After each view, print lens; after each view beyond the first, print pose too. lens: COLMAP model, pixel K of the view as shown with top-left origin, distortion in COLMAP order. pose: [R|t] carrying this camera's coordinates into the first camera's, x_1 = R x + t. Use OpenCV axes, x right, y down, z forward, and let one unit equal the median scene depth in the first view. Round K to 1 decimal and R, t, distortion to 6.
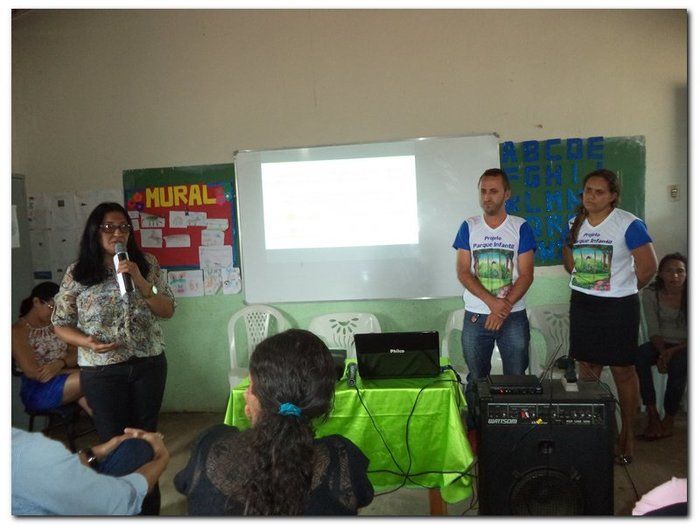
lens RADIAL K [[555.1, 0, 356.1], [0, 555.1, 261.1], [0, 0, 1]] dist [-0.027687, 0.001093]
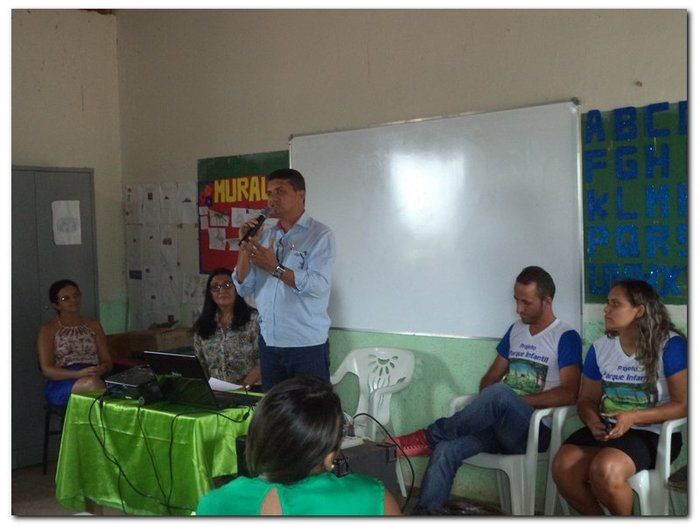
lens RADIAL K [[928.4, 0, 363.6], [0, 928.4, 268.8], [0, 0, 1]] dist [-0.040023, 0.000000]
pose [[0.820857, 0.051855, -0.568774, 0.639328], [-0.055912, 0.998382, 0.010331, -0.023056], [0.568390, 0.023321, 0.822429, -0.048537]]
